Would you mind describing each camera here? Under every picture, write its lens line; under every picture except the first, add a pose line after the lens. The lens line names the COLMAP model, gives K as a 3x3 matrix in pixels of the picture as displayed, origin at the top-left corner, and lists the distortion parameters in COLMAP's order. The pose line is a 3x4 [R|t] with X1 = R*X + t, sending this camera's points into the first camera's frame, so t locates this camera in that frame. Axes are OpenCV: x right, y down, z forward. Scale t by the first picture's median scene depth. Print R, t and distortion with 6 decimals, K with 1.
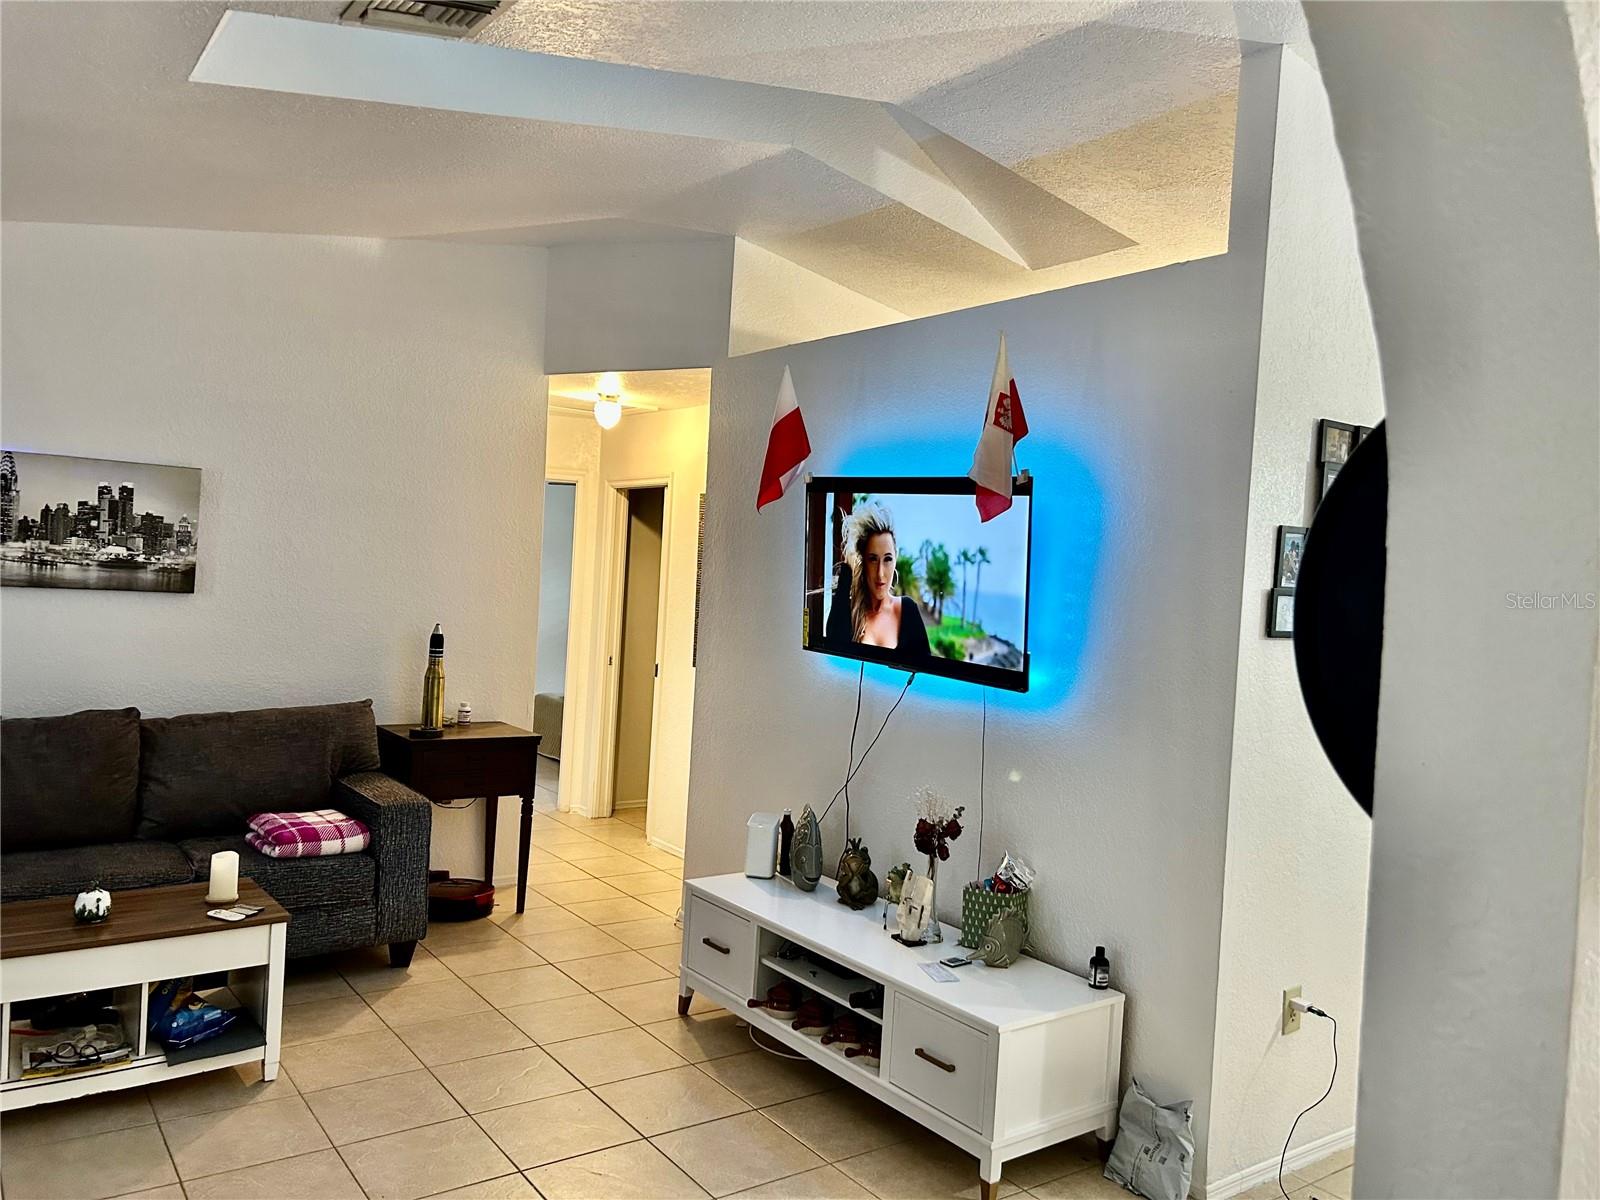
lens RADIAL K [[1208.2, 0, 795.7], [0, 1208.2, 605.5], [0, 0, 1]] dist [0.056639, -0.061616]
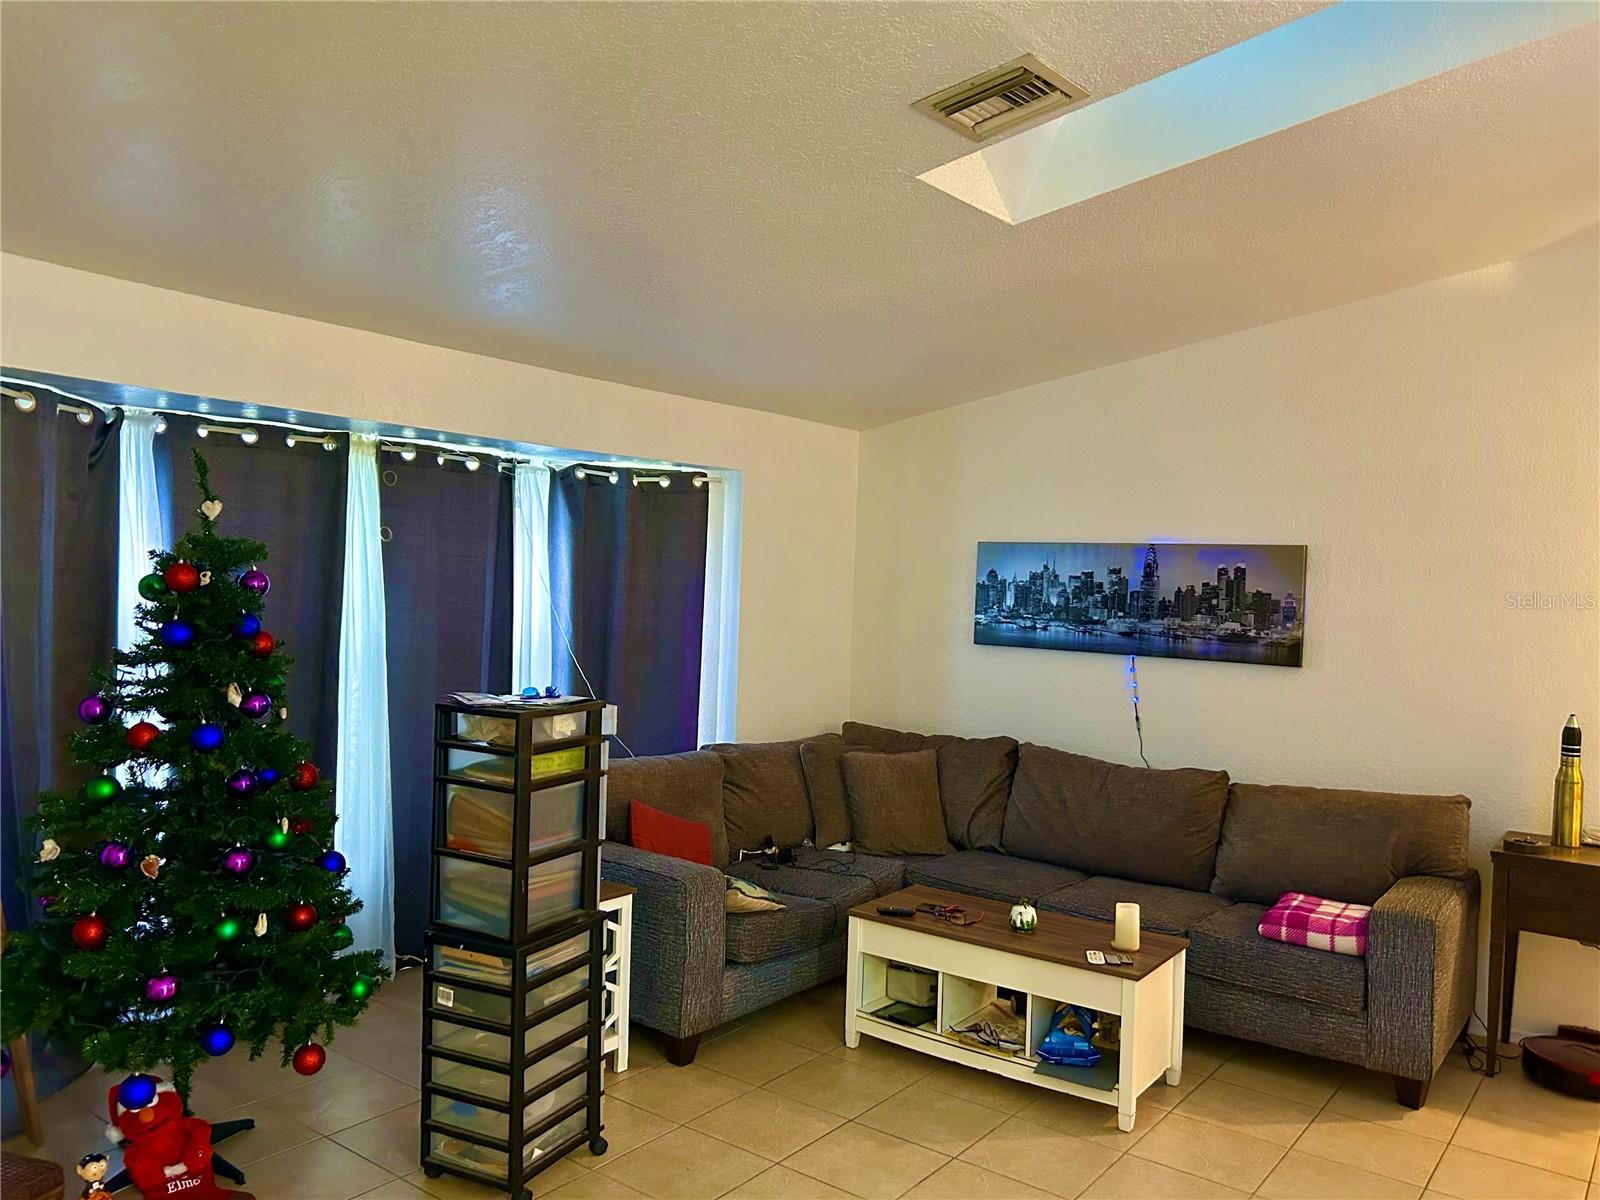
lens RADIAL K [[1208.2, 0, 795.7], [0, 1208.2, 605.5], [0, 0, 1]] dist [0.056639, -0.061616]
pose [[0.296901, -0.027903, -0.954500, 0.373412], [-0.043613, 0.998134, -0.042745, 0.000155], [0.953912, 0.054319, 0.295130, 0.310690]]
